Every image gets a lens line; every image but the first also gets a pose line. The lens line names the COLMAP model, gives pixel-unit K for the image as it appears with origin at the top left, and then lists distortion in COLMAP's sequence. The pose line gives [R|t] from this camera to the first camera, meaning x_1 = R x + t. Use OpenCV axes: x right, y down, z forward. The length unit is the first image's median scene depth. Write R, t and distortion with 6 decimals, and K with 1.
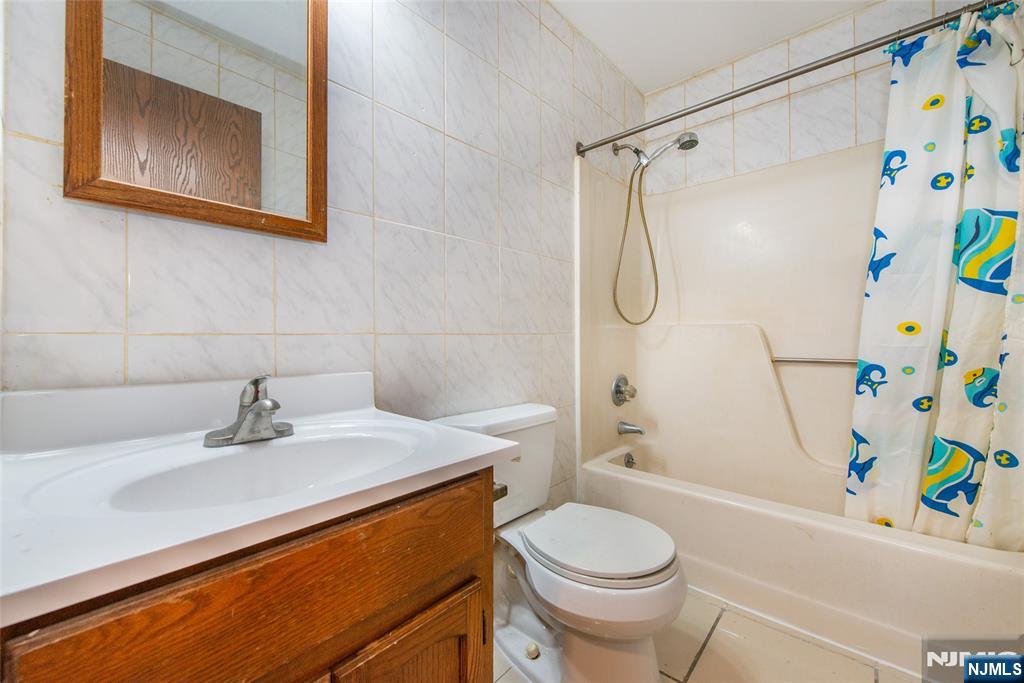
lens RADIAL K [[411.9, 0, 515.2], [0, 411.9, 338.3], [0, 0, 1]] dist [-0.000964, -0.005813]
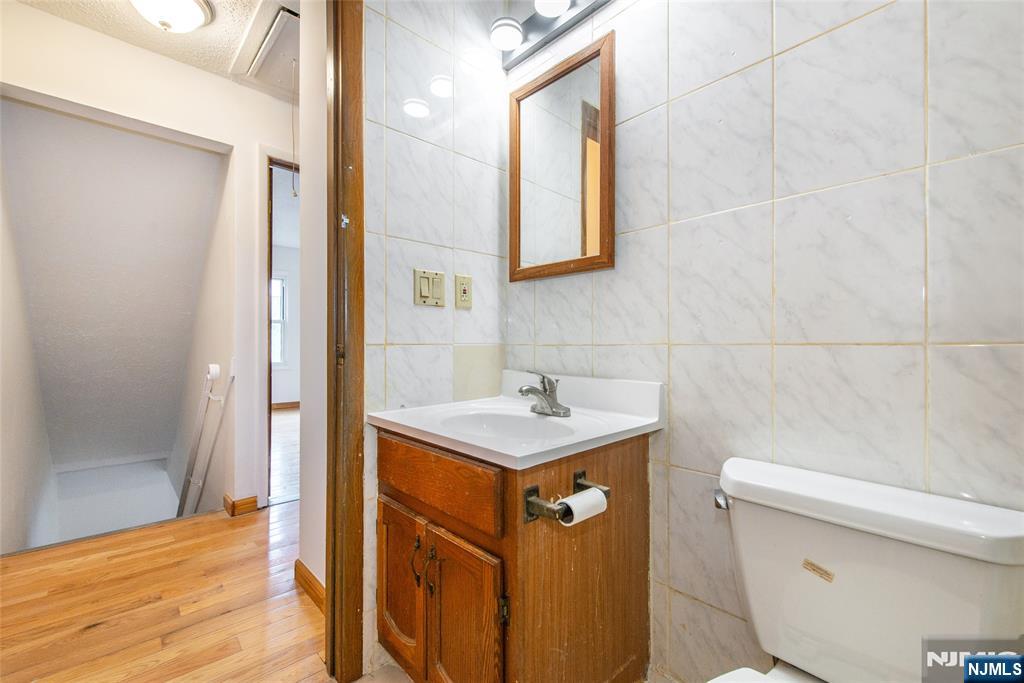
lens RADIAL K [[428.0, 0, 512.1], [0, 428.0, 350.3], [0, 0, 1]] dist [0.000863, -0.000443]
pose [[-0.106154, 0.011422, -0.994284, 0.719375], [-0.006733, 0.999903, 0.012205, -0.007054], [0.994327, 0.007990, -0.106067, 0.771278]]
